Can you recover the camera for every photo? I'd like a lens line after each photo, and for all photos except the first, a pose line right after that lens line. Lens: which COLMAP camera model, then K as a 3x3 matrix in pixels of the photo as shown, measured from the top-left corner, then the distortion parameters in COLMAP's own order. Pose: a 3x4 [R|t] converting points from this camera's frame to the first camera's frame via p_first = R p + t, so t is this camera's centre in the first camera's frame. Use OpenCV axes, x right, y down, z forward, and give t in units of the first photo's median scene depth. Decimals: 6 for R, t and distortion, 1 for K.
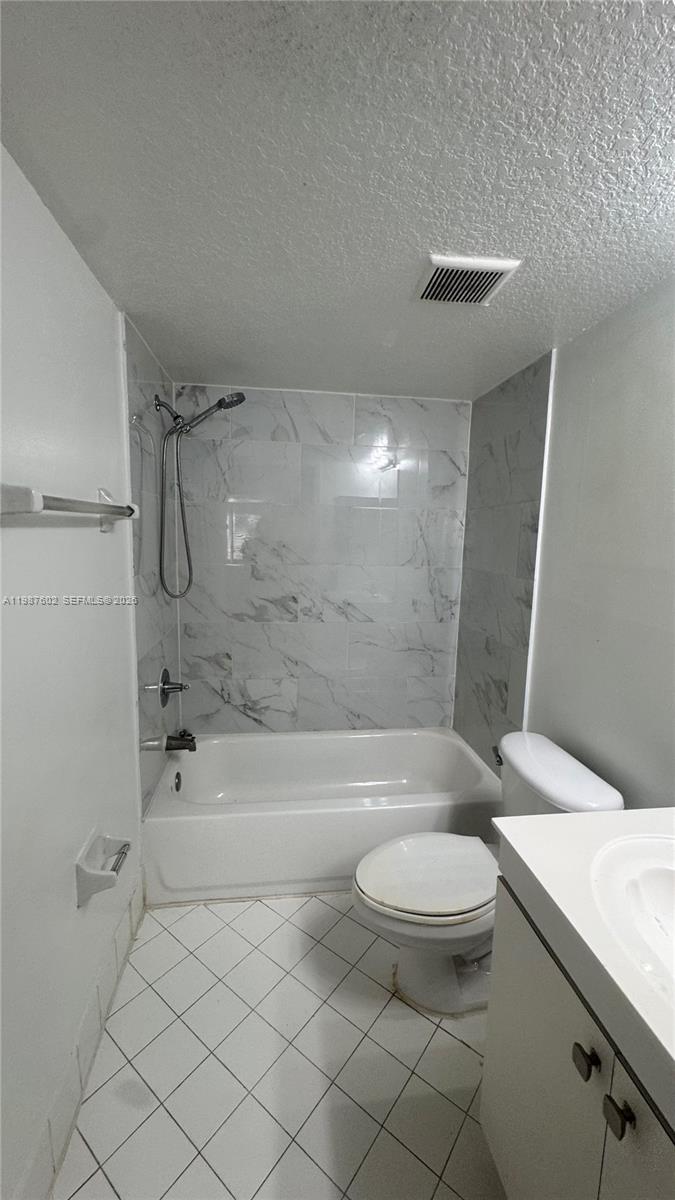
lens RADIAL K [[478.8, 0, 337.5], [0, 478.8, 600.0], [0, 0, 1]] dist [-0.004811, 0.000012]
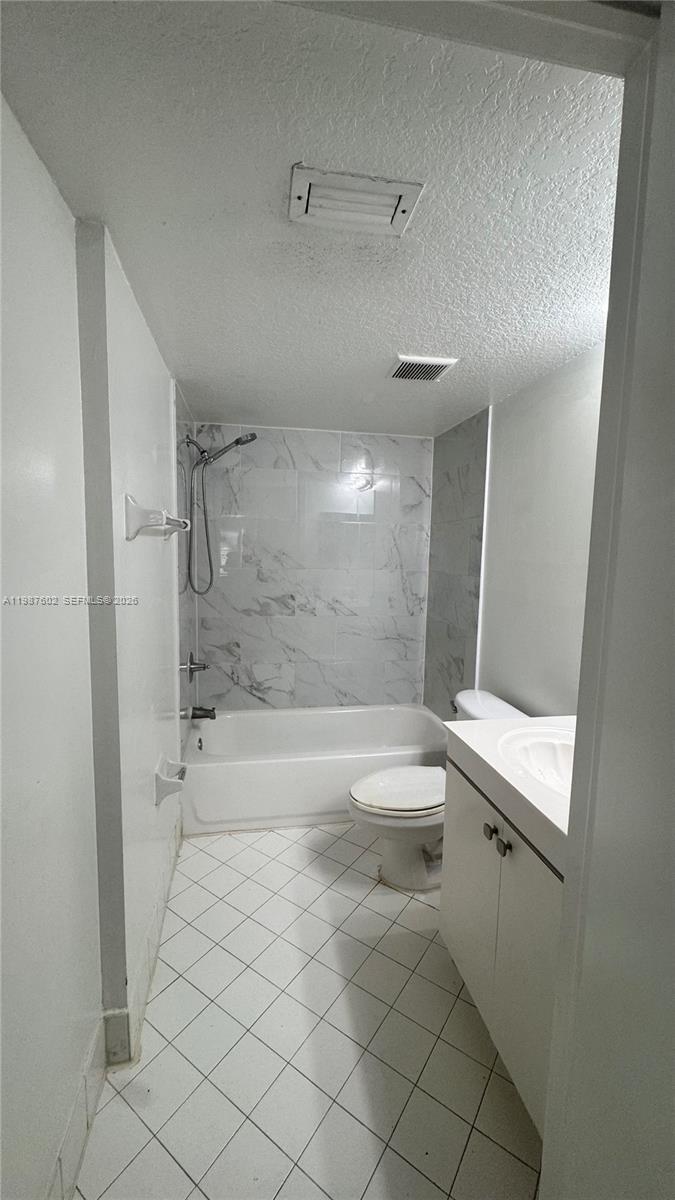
lens RADIAL K [[478.8, 0, 337.5], [0, 478.8, 600.0], [0, 0, 1]] dist [-0.004811, 0.000012]
pose [[0.998647, -0.008714, 0.051275, -0.041629], [0.010263, 0.999497, -0.030010, 0.047387], [-0.050988, 0.030495, 0.998234, -0.242914]]
